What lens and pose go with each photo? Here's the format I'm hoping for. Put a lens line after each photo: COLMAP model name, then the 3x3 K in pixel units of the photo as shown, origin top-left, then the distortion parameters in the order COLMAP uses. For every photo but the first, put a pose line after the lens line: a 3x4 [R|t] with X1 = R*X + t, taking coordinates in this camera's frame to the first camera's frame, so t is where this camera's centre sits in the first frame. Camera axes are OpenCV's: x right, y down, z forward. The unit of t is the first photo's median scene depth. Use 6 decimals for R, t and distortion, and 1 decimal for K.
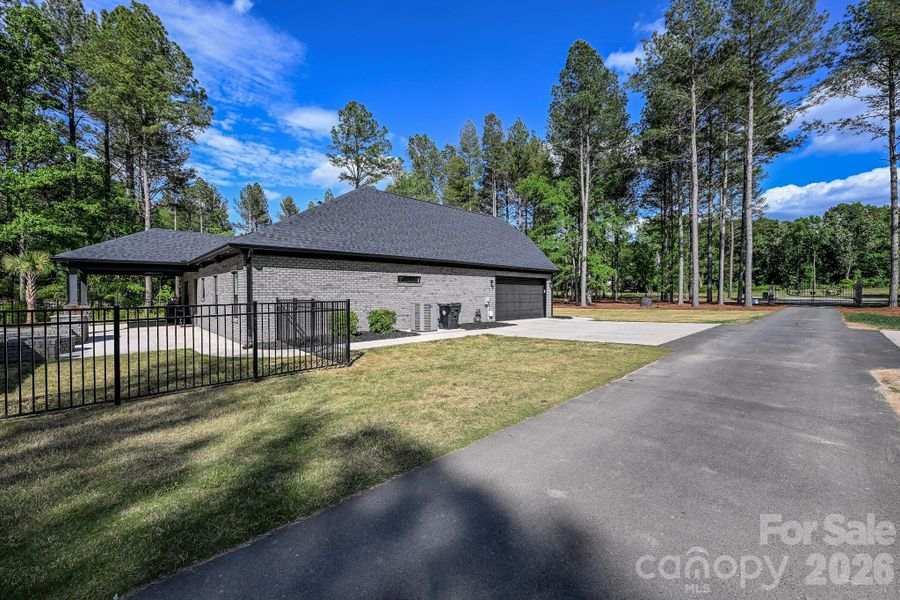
lens RADIAL K [[352.8, 0, 451.5], [0, 352.8, 302.8], [0, 0, 1]] dist [0.000054, -0.000036]
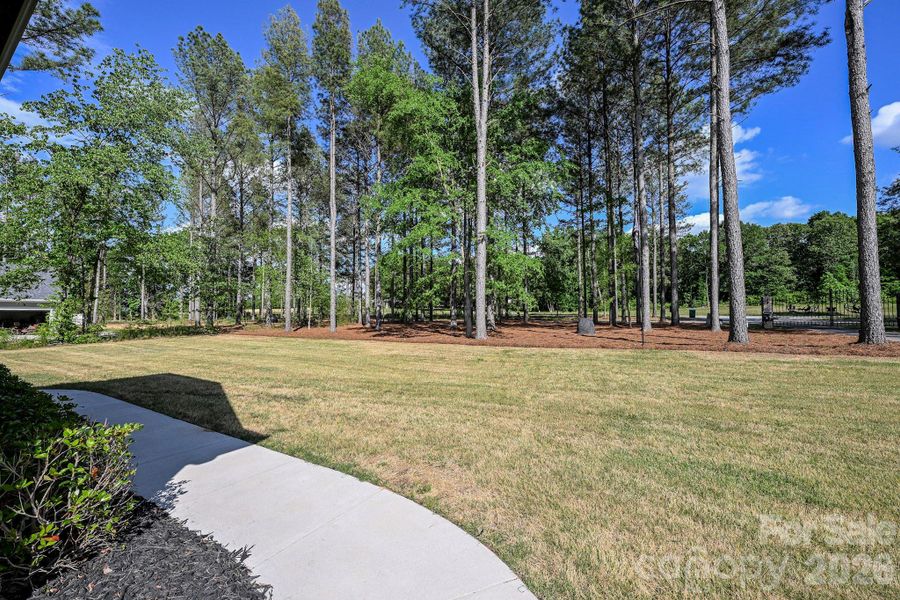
lens RADIAL K [[352.8, 0, 446.0], [0, 352.8, 300.5], [0, 0, 1]] dist [0.000054, -0.000036]
pose [[0.968601, 0.007653, 0.248502, 0.205731], [0.007124, 0.998261, -0.058512, -0.010655], [-0.248518, 0.058446, 0.966862, 0.537780]]
